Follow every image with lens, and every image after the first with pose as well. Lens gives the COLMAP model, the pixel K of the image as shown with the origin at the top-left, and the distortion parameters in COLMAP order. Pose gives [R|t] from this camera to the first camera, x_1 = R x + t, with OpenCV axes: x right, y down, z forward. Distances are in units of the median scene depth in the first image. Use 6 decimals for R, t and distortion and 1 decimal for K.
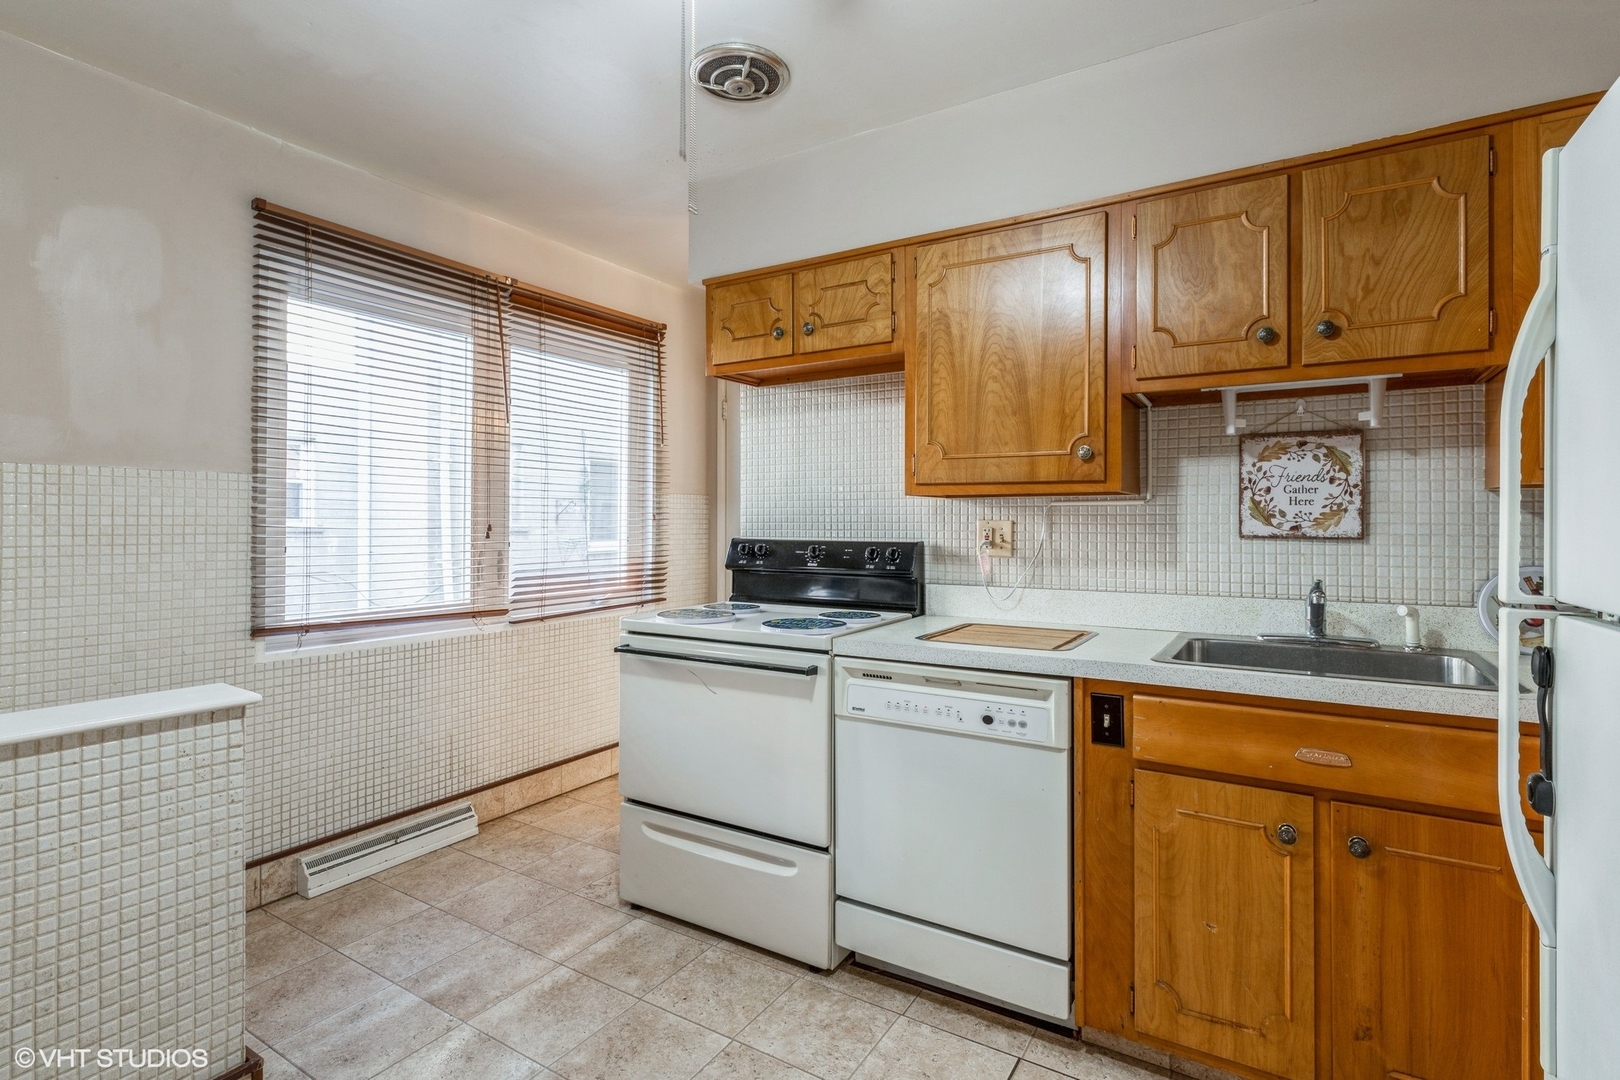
lens RADIAL K [[786.3, 0, 810.6], [0, 786.3, 528.6], [0, 0, 1]] dist [-0.000335, -0.000073]
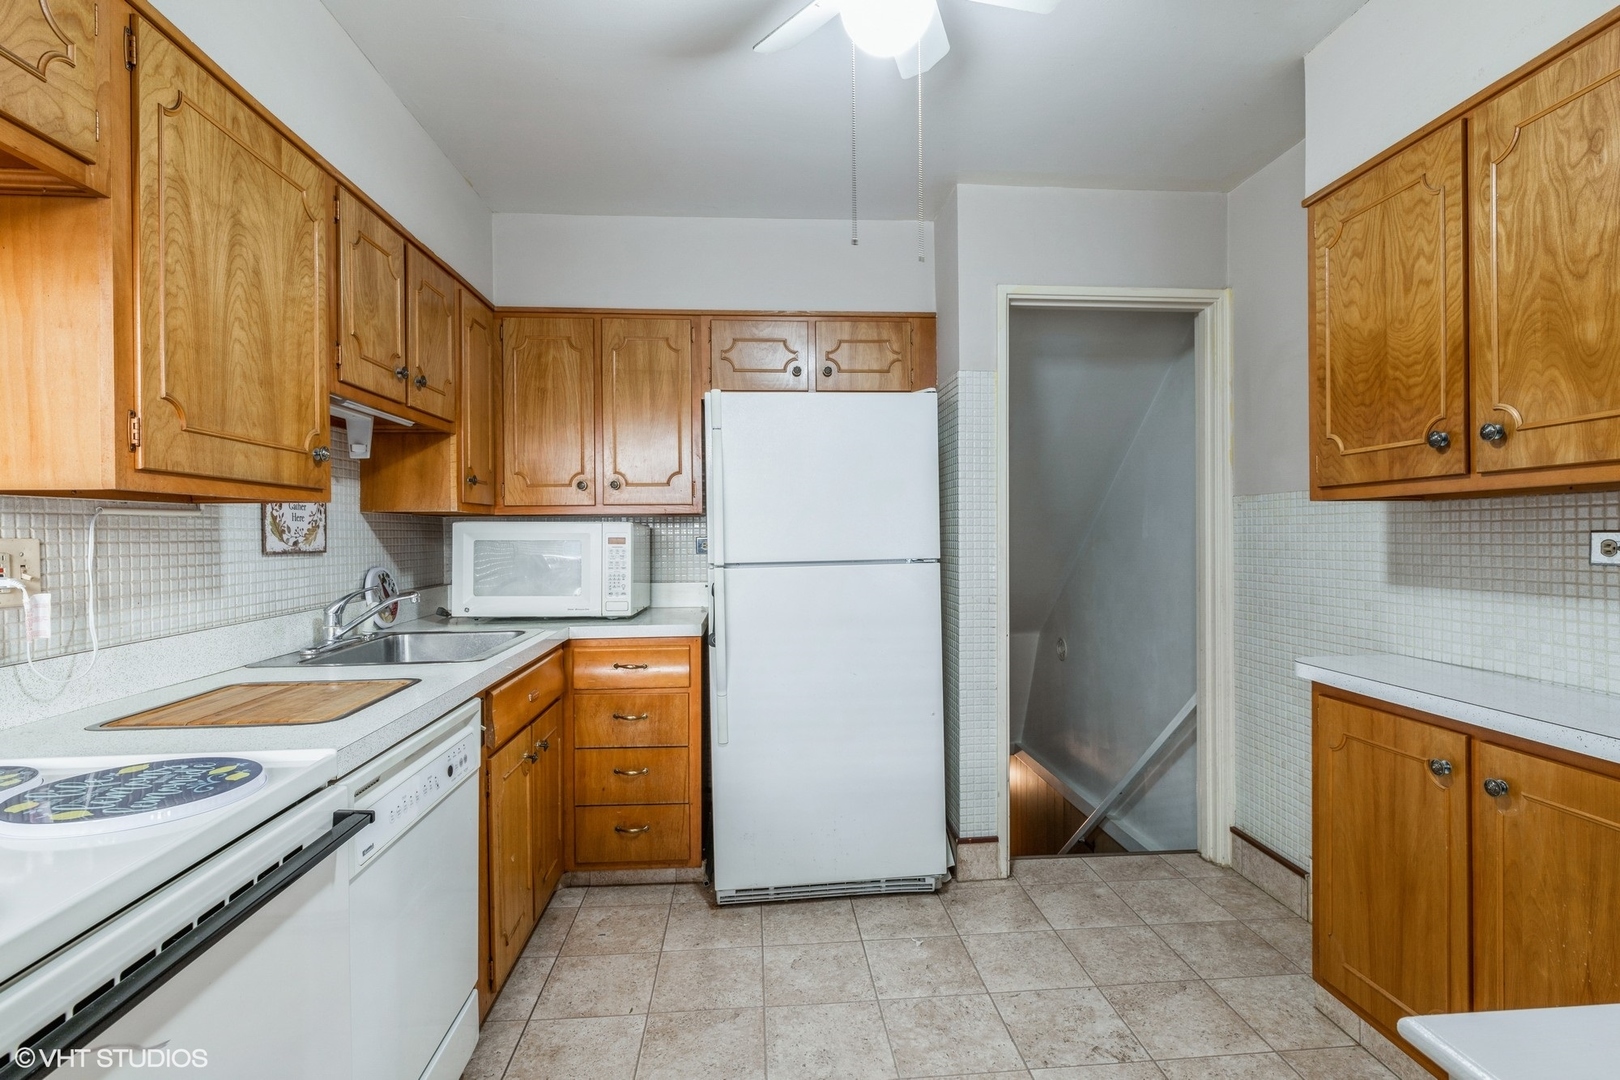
lens RADIAL K [[786.3, 0, 812.8], [0, 786.3, 534.5], [0, 0, 1]] dist [-0.000335, -0.000073]
pose [[-0.589430, 0.000646, 0.807819, -0.607131], [0.011352, 0.999908, 0.007484, -0.012139], [-0.807740, 0.013582, -0.589382, 1.039608]]
